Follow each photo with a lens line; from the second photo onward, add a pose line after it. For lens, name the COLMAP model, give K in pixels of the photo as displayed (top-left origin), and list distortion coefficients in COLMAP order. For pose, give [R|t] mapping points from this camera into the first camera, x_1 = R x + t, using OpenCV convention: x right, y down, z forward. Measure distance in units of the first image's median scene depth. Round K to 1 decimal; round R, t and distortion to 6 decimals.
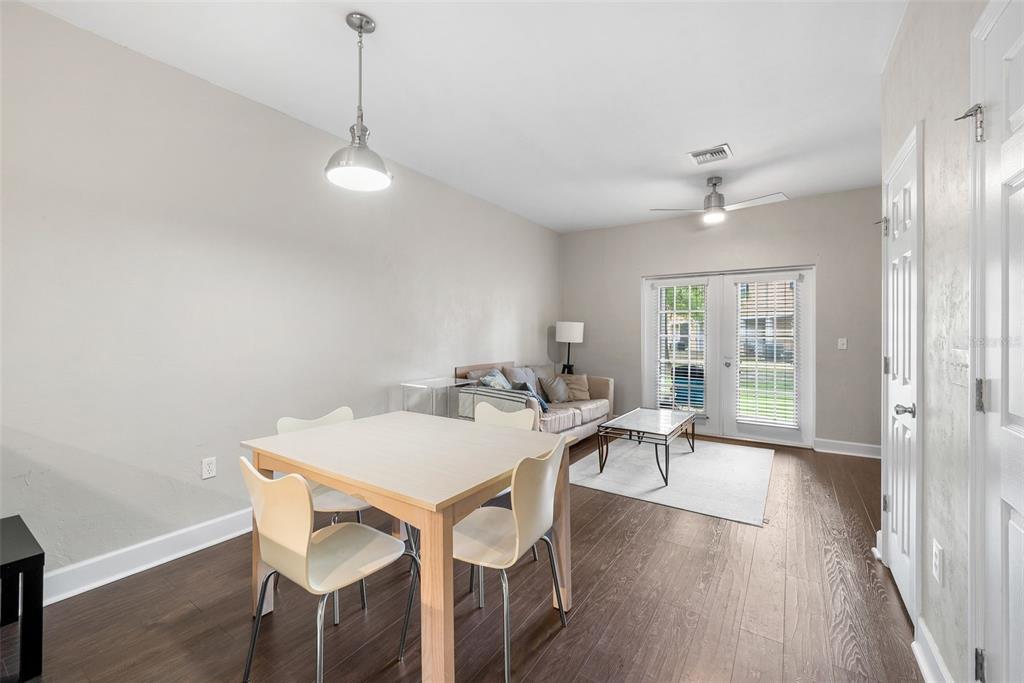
lens RADIAL K [[416.9, 0, 509.8], [0, 416.9, 331.6], [0, 0, 1]] dist [0.001379, -0.000873]
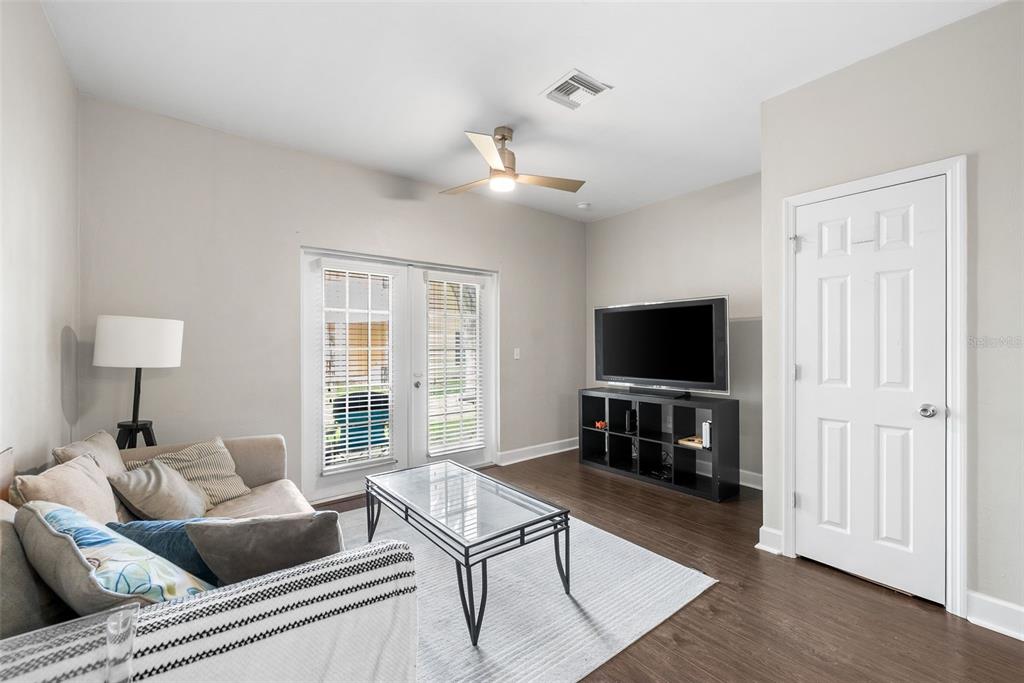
lens RADIAL K [[416.9, 0, 518.5], [0, 416.9, 346.1], [0, 0, 1]] dist [0.001379, -0.000873]
pose [[0.301630, -0.005642, 0.953408, -0.152268], [0.000242, 0.999983, 0.005841, 0.003186], [-0.953425, -0.001531, 0.301626, 0.597770]]
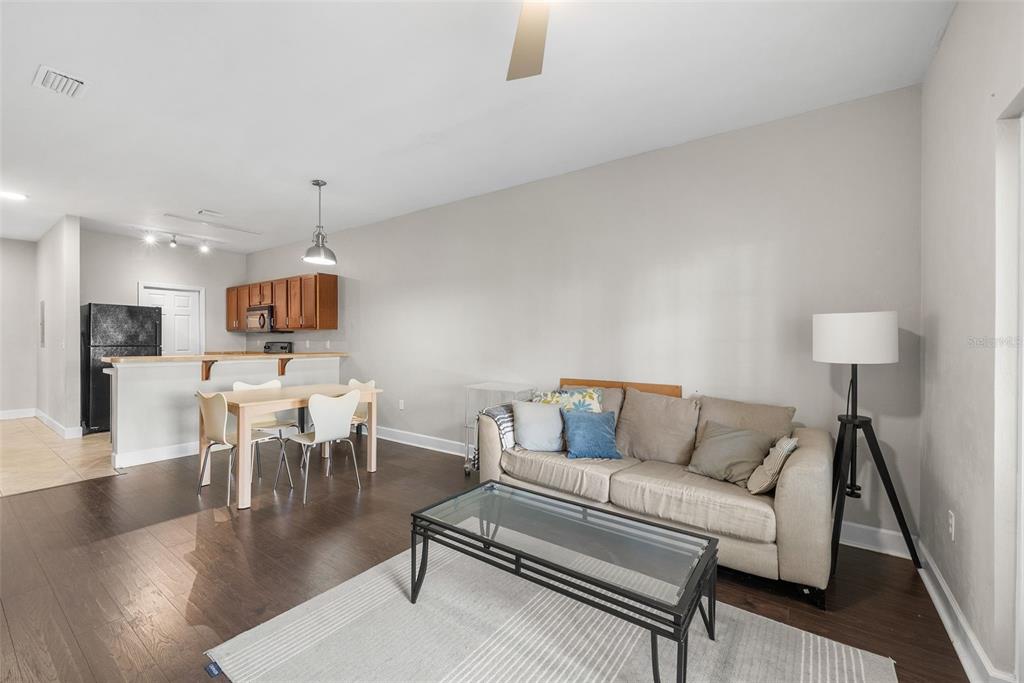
lens RADIAL K [[416.9, 0, 506.0], [0, 416.9, 341.3], [0, 0, 1]] dist [0.001379, -0.000873]
pose [[-0.031447, 0.005942, -0.999488, 0.642196], [-0.002066, 0.999980, 0.006010, 0.002683], [0.999503, 0.002254, -0.031434, 0.772218]]
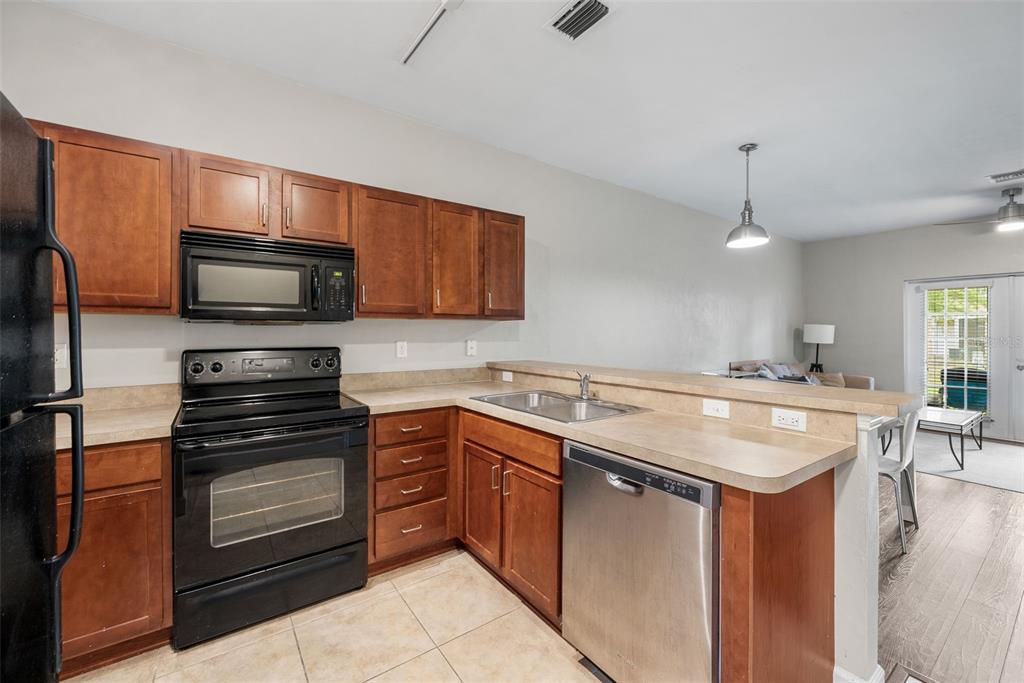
lens RADIAL K [[416.9, 0, 511.2], [0, 416.9, 328.7], [0, 0, 1]] dist [0.001379, -0.000873]
pose [[0.936846, -0.000827, -0.349741, -0.258152], [-0.001182, 0.999984, -0.005529, -0.005745], [0.349740, 0.005594, 0.936830, -0.338827]]
